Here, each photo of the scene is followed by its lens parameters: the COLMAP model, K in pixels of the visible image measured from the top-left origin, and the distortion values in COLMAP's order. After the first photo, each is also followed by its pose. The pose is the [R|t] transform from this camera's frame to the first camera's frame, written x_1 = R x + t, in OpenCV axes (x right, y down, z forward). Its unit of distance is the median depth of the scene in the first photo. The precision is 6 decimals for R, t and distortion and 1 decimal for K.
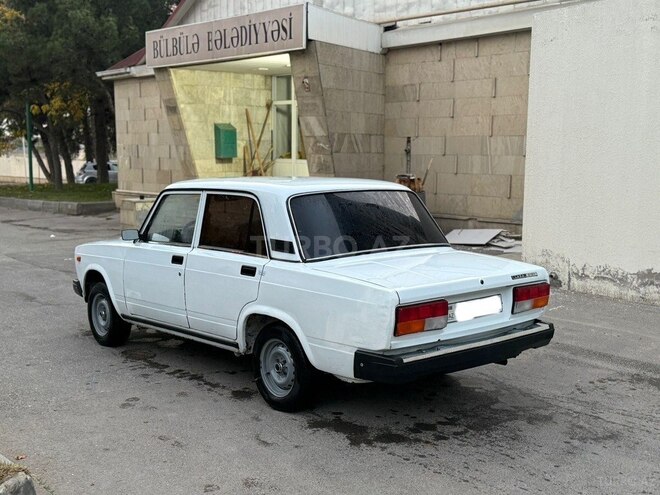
lens RADIAL K [[784.5, 0, 328.5], [0, 784.5, 244.7], [0, 0, 1]] dist [0.094592, 0.000000]
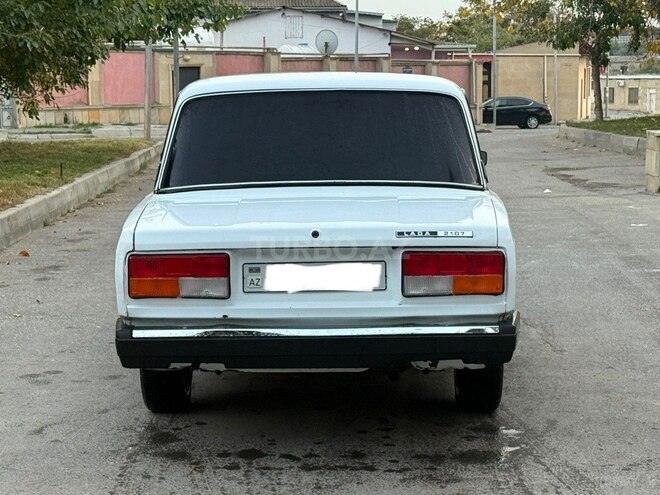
lens RADIAL K [[1475.3, 0, 330.9], [0, 1475.3, 254.3], [0, 0, 1]] dist [0.089232, 0.000000]
pose [[0.751742, 0.069772, -0.655756, 0.783640], [-0.060419, 0.997492, 0.036870, 0.015965], [0.656684, 0.011903, 0.754072, 0.108758]]
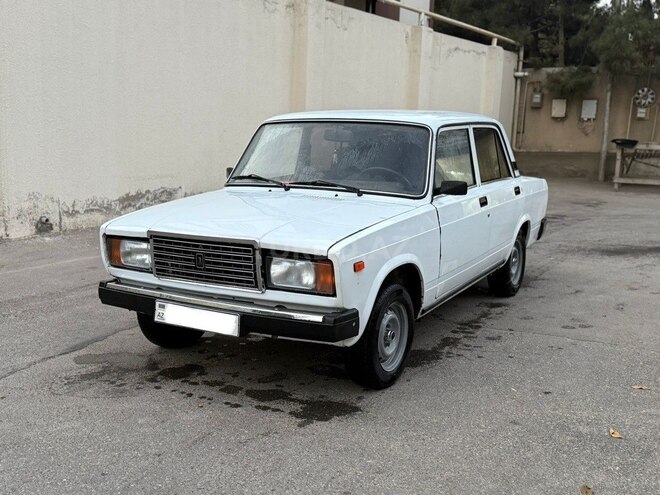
lens RADIAL K [[753.4, 0, 325.3], [0, 753.4, 241.9], [0, 0, 1]] dist [0.087407, 0.000000]
pose [[-0.340668, -0.155592, 0.927220, -0.955649], [0.077003, 0.978281, 0.192452, -0.118695], [-0.937025, 0.136961, -0.321288, 1.466489]]
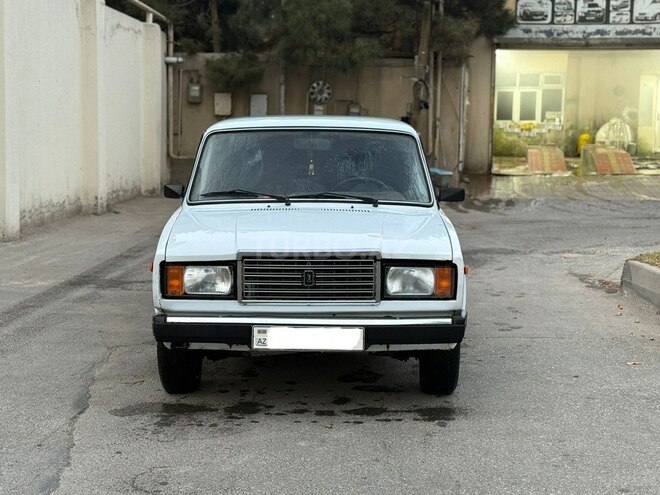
lens RADIAL K [[1092.7, 0, 327.5], [0, 1092.7, 251.4], [0, 0, 1]] dist [0.138690, 0.000000]
pose [[-0.759440, -0.085053, 0.644994, -0.911651], [0.053981, 0.979761, 0.192757, -0.181534], [-0.648334, 0.181205, -0.739478, 2.018386]]
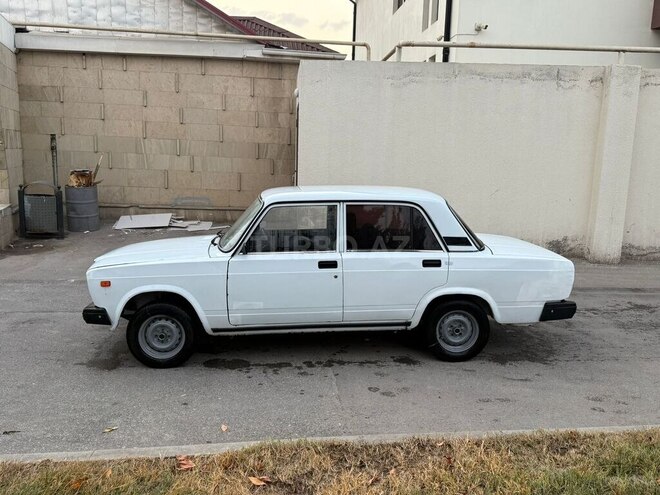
lens RADIAL K [[576.9, 0, 333.9], [0, 576.9, 246.2], [0, 0, 1]] dist [0.080965, -0.115192]
pose [[0.595186, -0.117109, 0.795009, -0.844289], [0.067574, 0.993114, 0.095701, -0.085900], [-0.800742, -0.003238, 0.599001, 0.500117]]
